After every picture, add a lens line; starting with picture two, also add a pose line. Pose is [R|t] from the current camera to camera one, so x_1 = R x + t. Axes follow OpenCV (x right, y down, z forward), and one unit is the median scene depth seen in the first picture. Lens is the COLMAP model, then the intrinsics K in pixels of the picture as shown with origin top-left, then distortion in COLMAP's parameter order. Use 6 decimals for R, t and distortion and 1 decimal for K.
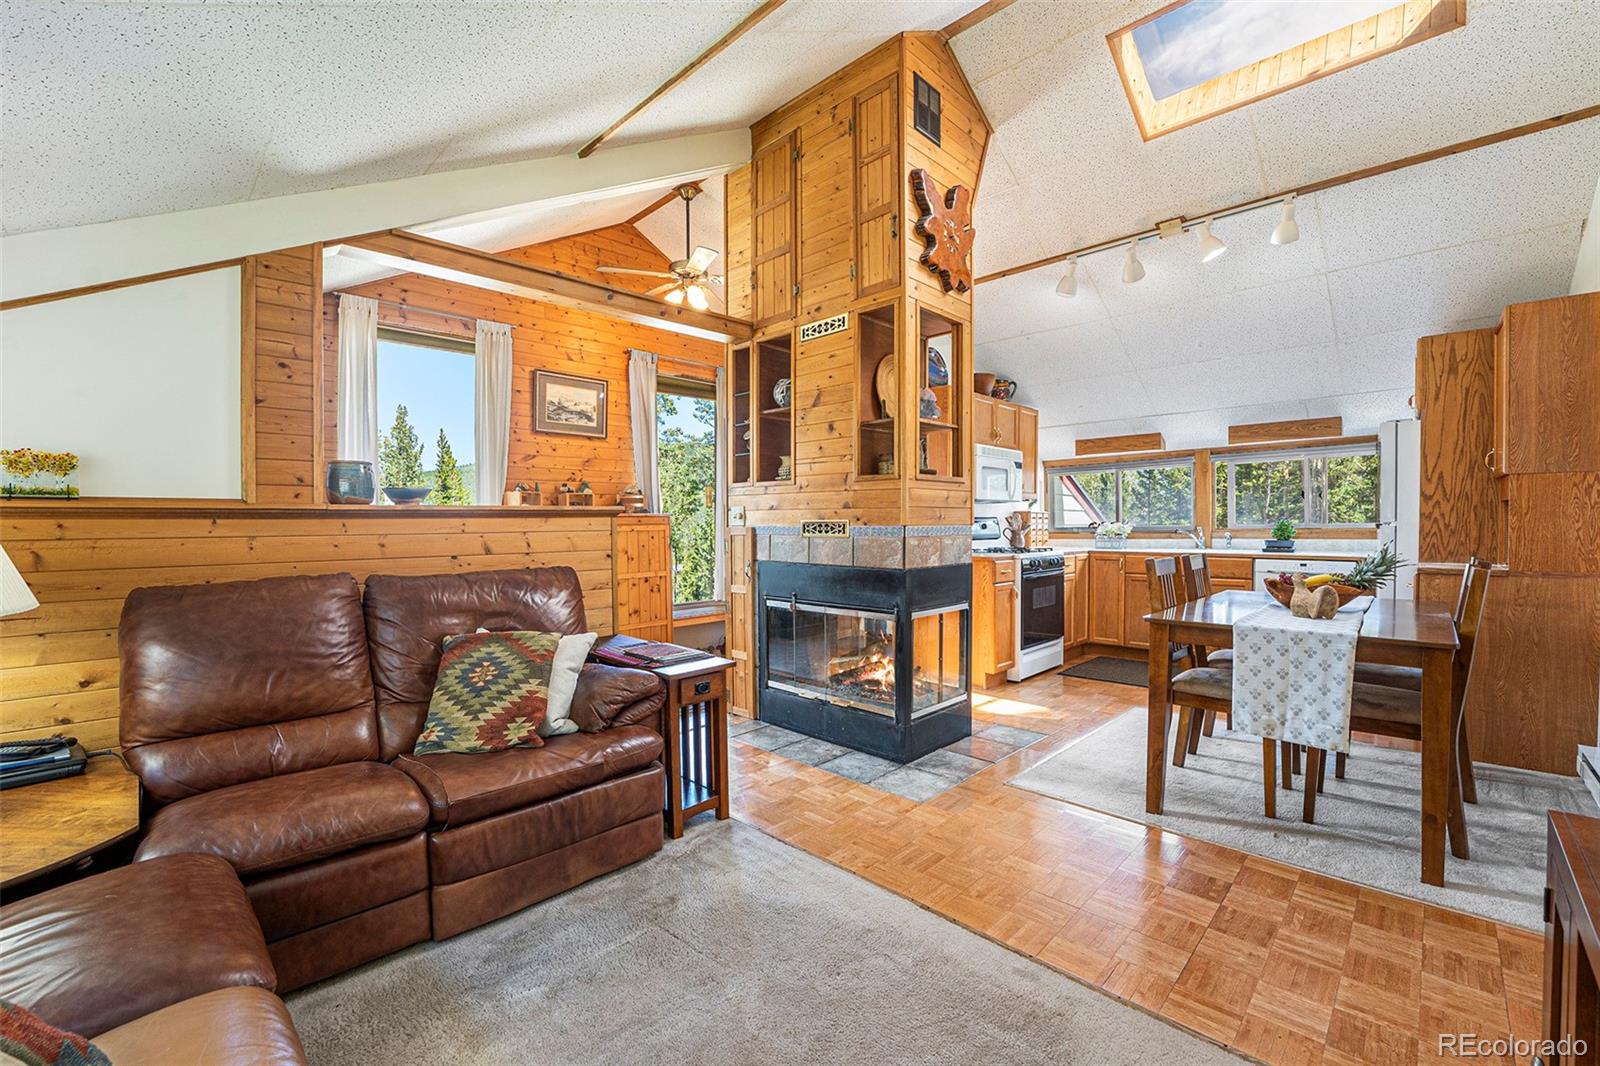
lens RADIAL K [[661.8, 0, 825.5], [0, 661.8, 551.6], [0, 0, 1]] dist [-0.028254, 0.004724]
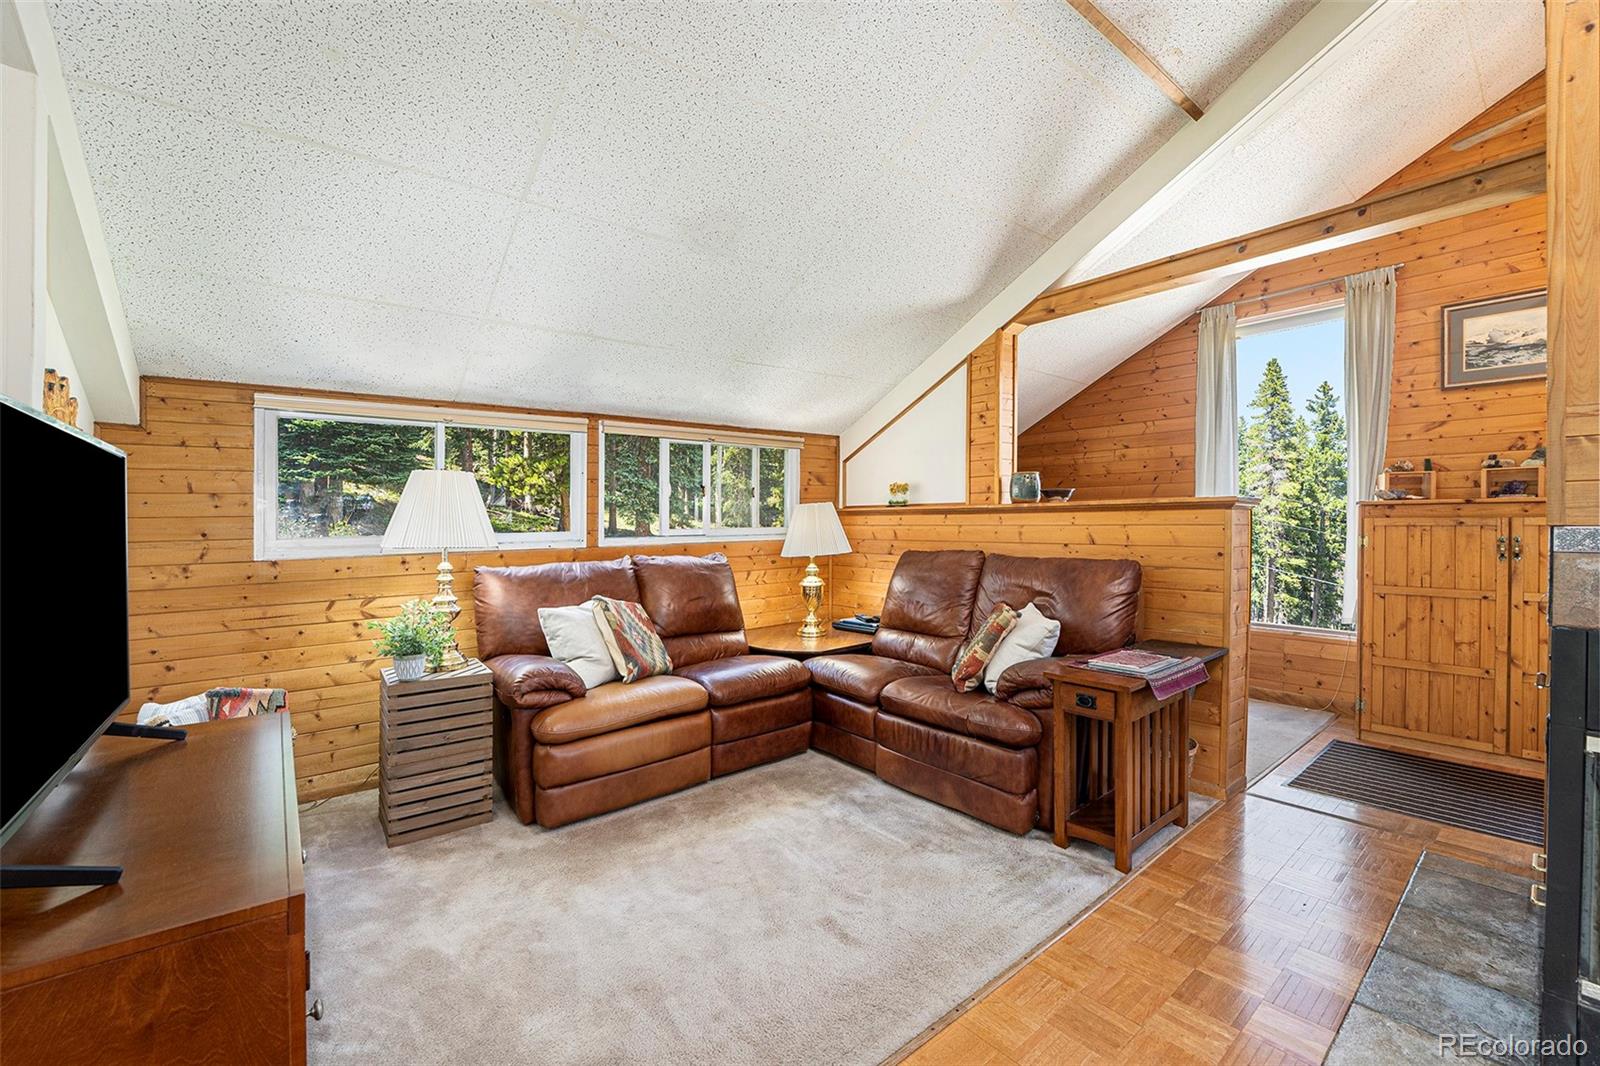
lens RADIAL K [[661.8, 0, 790.9], [0, 661.8, 512.0], [0, 0, 1]] dist [-0.028254, 0.004724]
pose [[-0.136365, 0.000481, -0.990659, 0.527735], [-0.030834, 0.999513, 0.004729, -0.031289], [0.990179, 0.031191, -0.136284, 0.494019]]
